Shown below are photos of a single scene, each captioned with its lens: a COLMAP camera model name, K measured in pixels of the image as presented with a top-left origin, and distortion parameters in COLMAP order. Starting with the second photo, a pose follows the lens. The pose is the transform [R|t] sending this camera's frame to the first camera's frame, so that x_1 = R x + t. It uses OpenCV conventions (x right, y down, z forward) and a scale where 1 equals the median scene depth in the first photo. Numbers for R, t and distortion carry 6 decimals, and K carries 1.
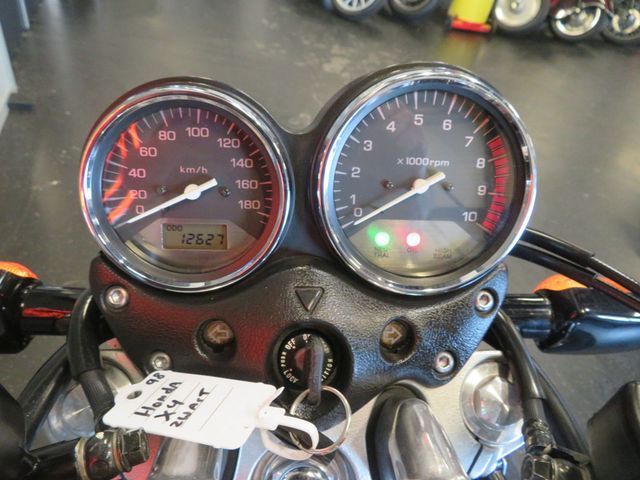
lens RADIAL K [[459.3, 0, 318.2], [0, 459.3, 238.0], [0, 0, 1]] dist [-0.007034, 0.003041]
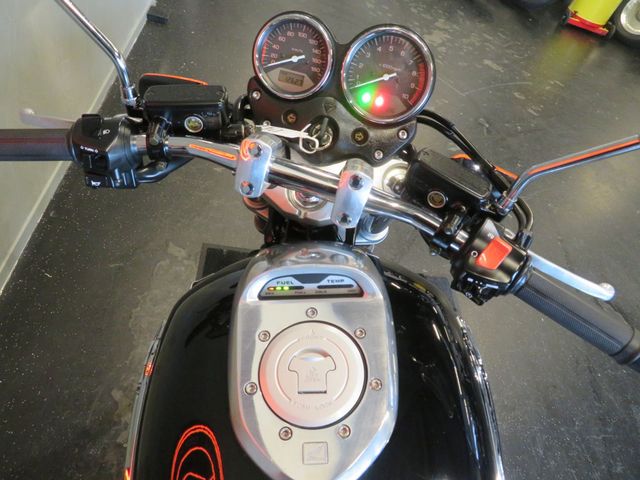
lens RADIAL K [[457.5, 0, 317.9], [0, 457.5, 241.7], [0, 0, 1]] dist [0.002446, -0.000926]
pose [[0.959613, 0.253278, -0.122444, 0.390952], [-0.242839, 0.965502, 0.093996, 0.574755], [0.142027, -0.060465, 0.988014, -1.451868]]
